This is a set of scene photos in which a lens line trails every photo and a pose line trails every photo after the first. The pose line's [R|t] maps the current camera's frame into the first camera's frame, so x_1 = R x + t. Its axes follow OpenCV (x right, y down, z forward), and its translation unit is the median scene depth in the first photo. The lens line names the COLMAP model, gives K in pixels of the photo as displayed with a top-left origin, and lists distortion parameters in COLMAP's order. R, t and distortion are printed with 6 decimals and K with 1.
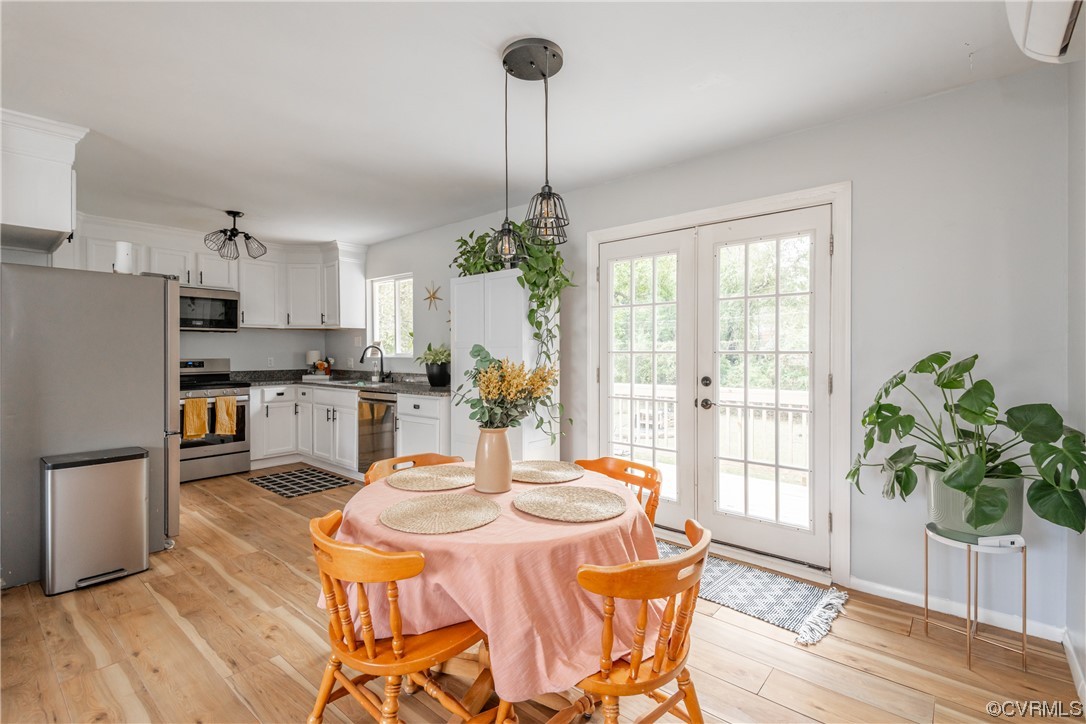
lens RADIAL K [[491.4, 0, 534.4], [0, 491.4, 350.5], [0, 0, 1]] dist [0.016683, -0.009303]
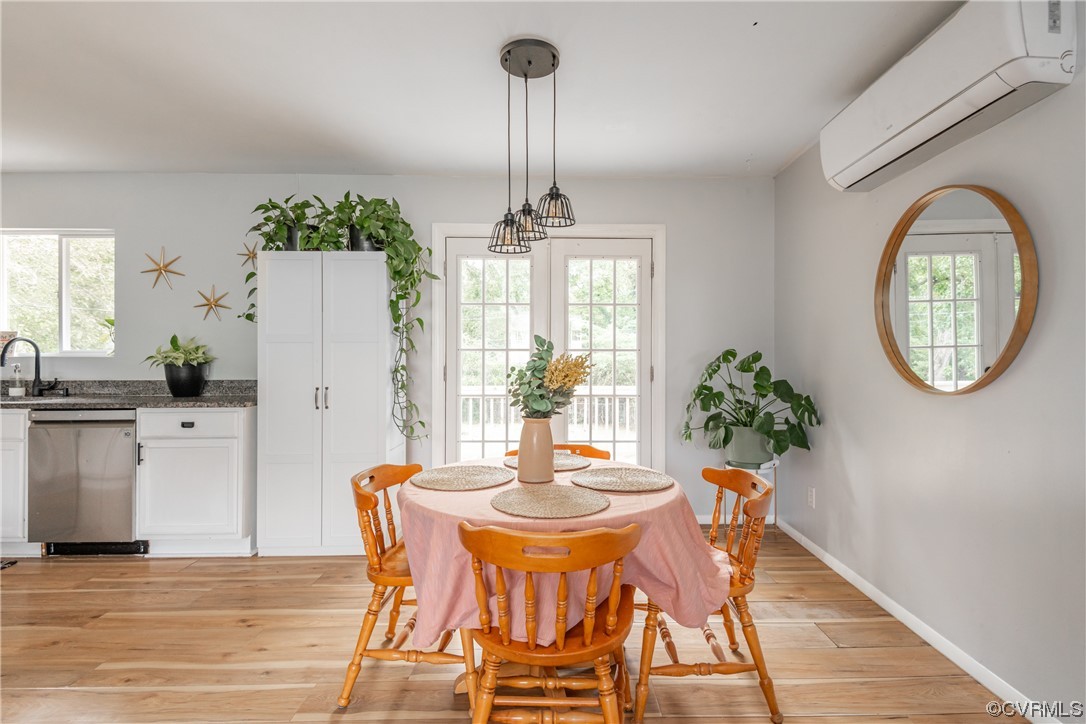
lens RADIAL K [[520.4, 0, 554.1], [0, 520.4, 351.9], [0, 0, 1]] dist [0.011421, -0.008959]
pose [[0.749558, 0.007843, 0.661892, -0.274599], [-0.003645, 0.999964, -0.007721, 0.010666], [-0.661928, 0.003374, 0.749559, 0.064778]]
